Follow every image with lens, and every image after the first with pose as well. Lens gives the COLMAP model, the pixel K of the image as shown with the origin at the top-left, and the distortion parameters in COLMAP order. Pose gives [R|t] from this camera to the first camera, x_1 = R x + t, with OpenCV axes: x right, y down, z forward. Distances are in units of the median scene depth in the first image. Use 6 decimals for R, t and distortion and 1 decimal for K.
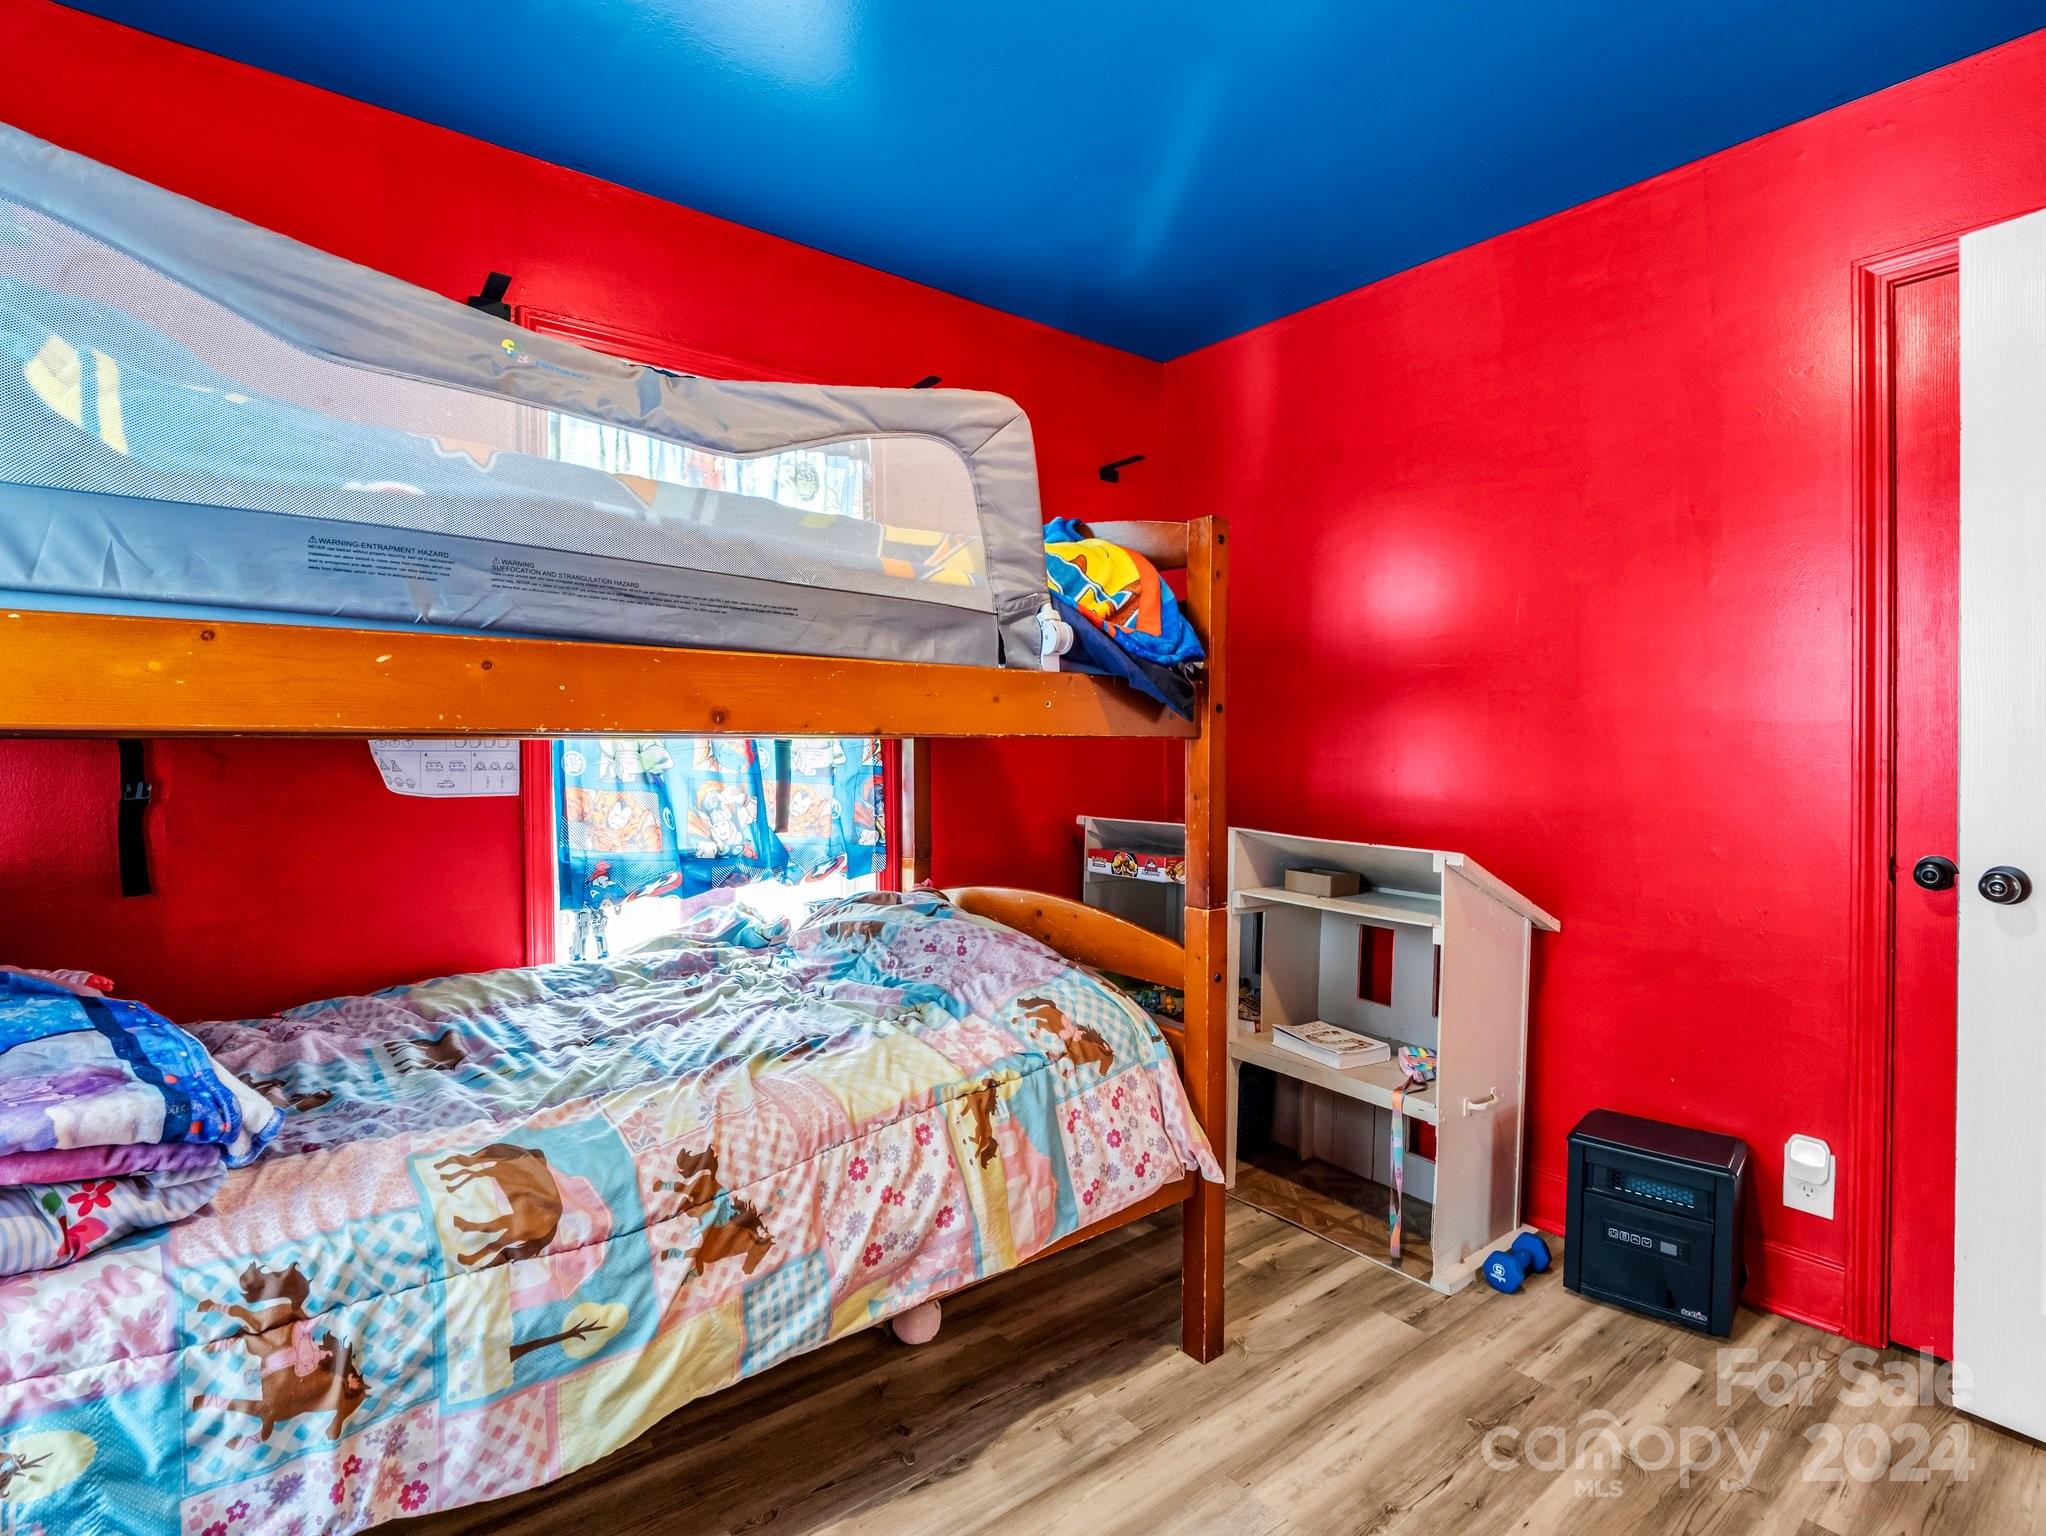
lens RADIAL K [[1035.2, 0, 1023.0], [0, 1035.2, 768.0], [0, 0, 1]] dist [0.001114, -0.018318]
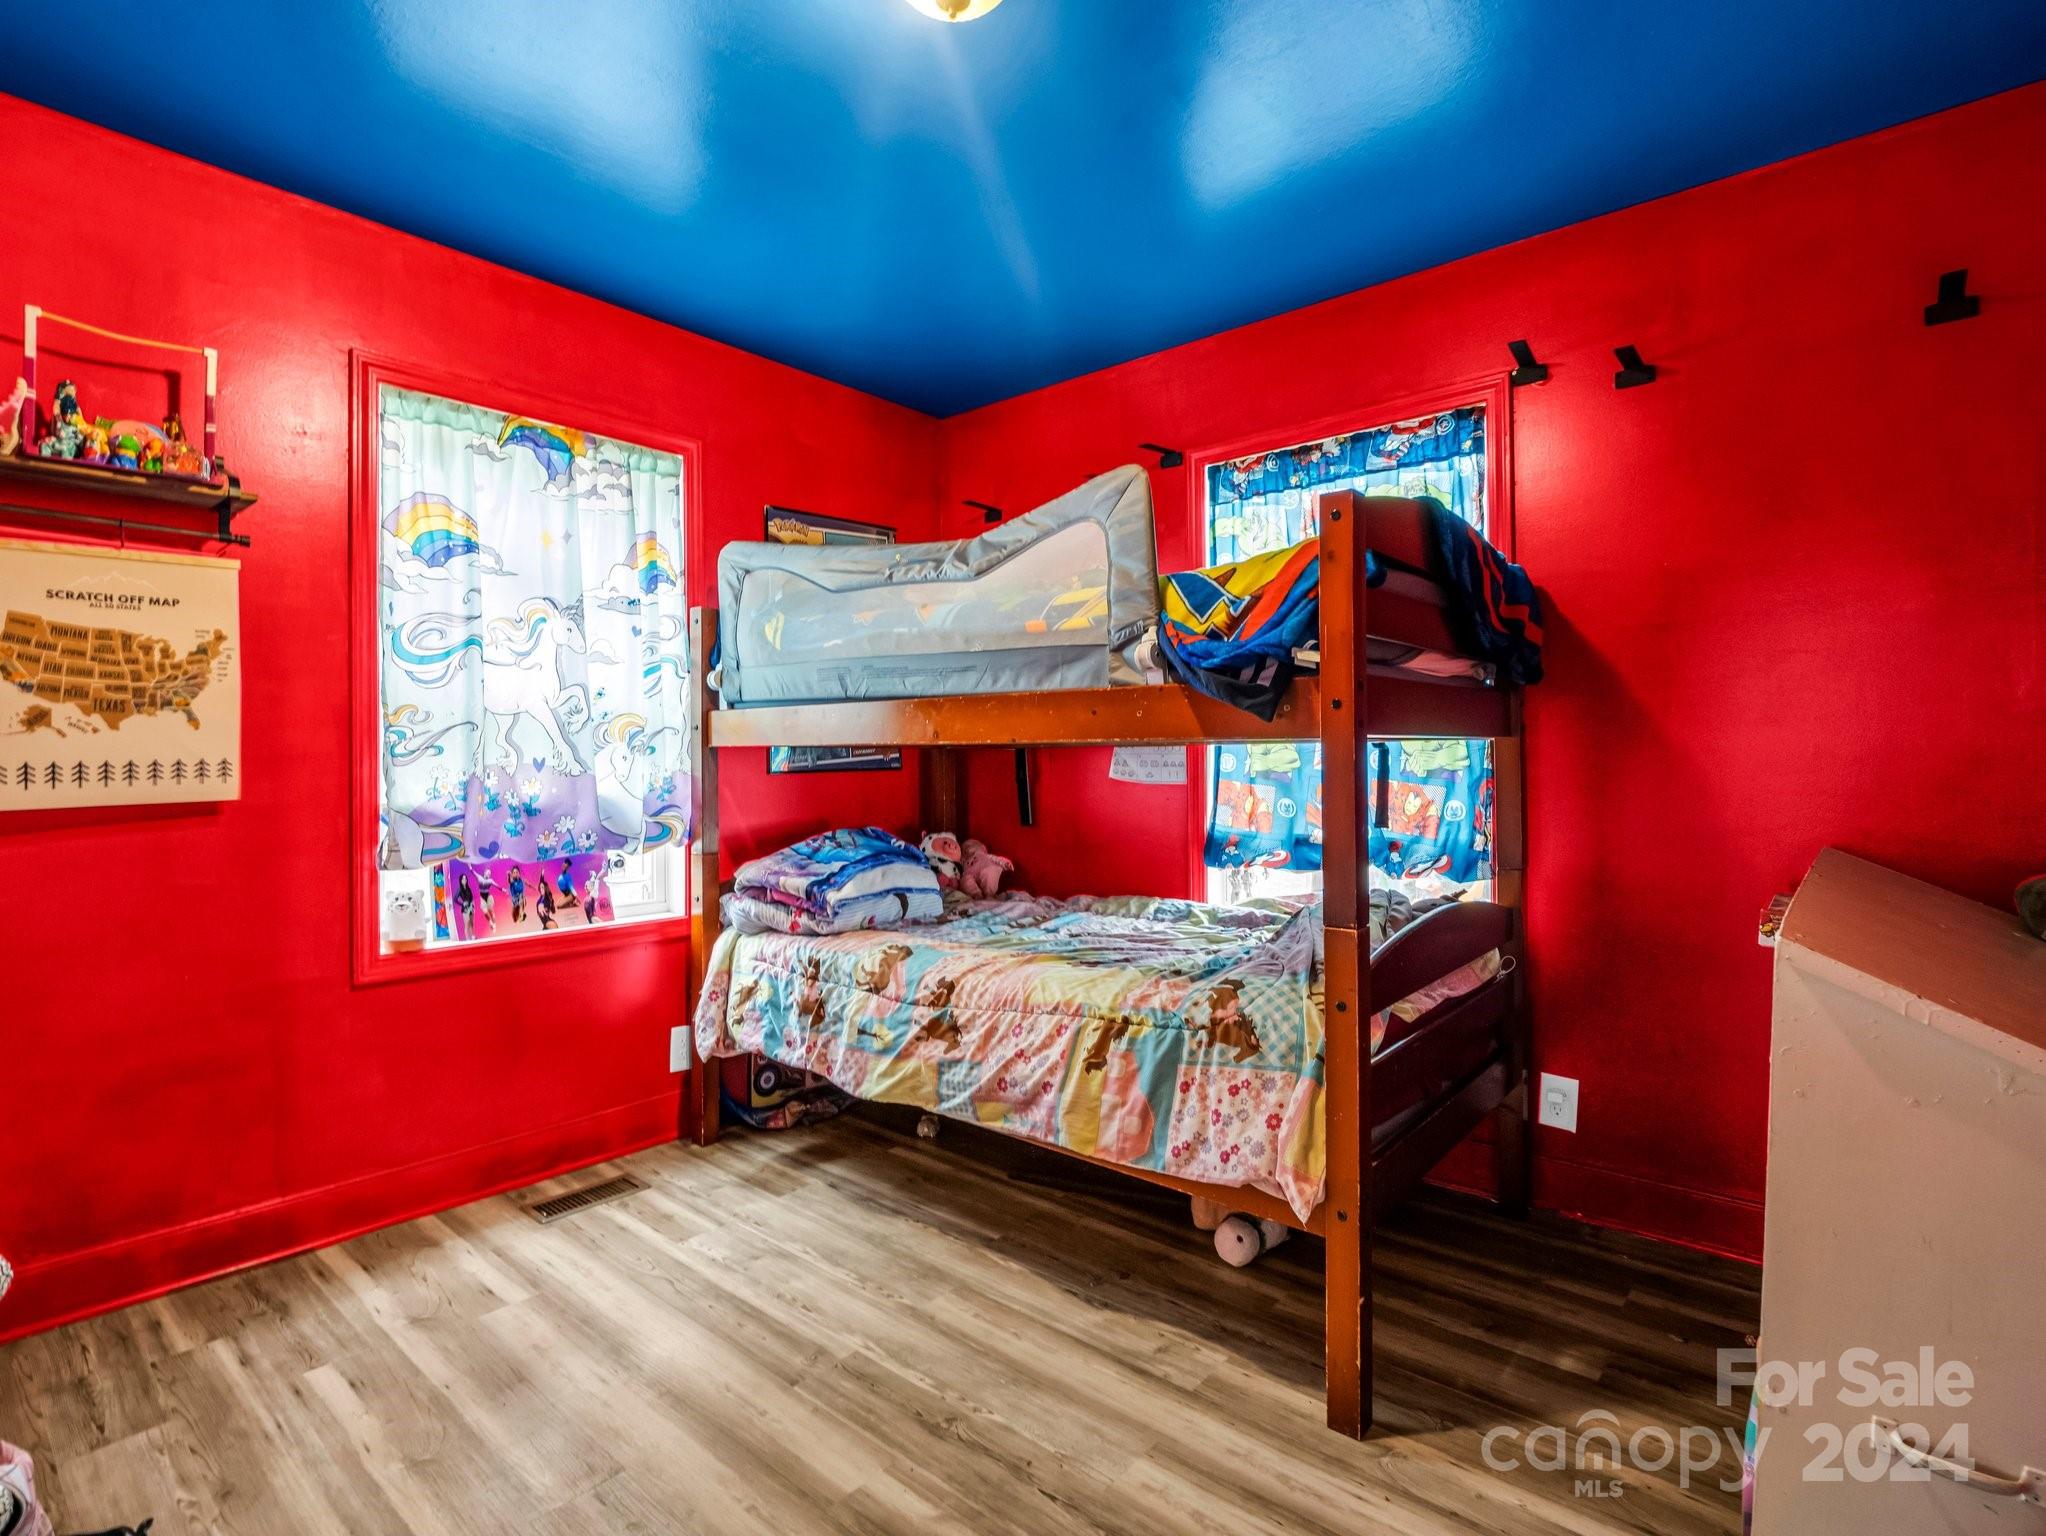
lens RADIAL K [[1035.2, 0, 1023.0], [0, 1035.2, 768.0], [0, 0, 1]] dist [0.001114, -0.018318]
pose [[0.174296, 0.012441, -0.984615, 1.229932], [-0.017593, 0.999800, 0.009519, -0.008439], [0.984536, 0.015663, 0.174480, 0.689446]]
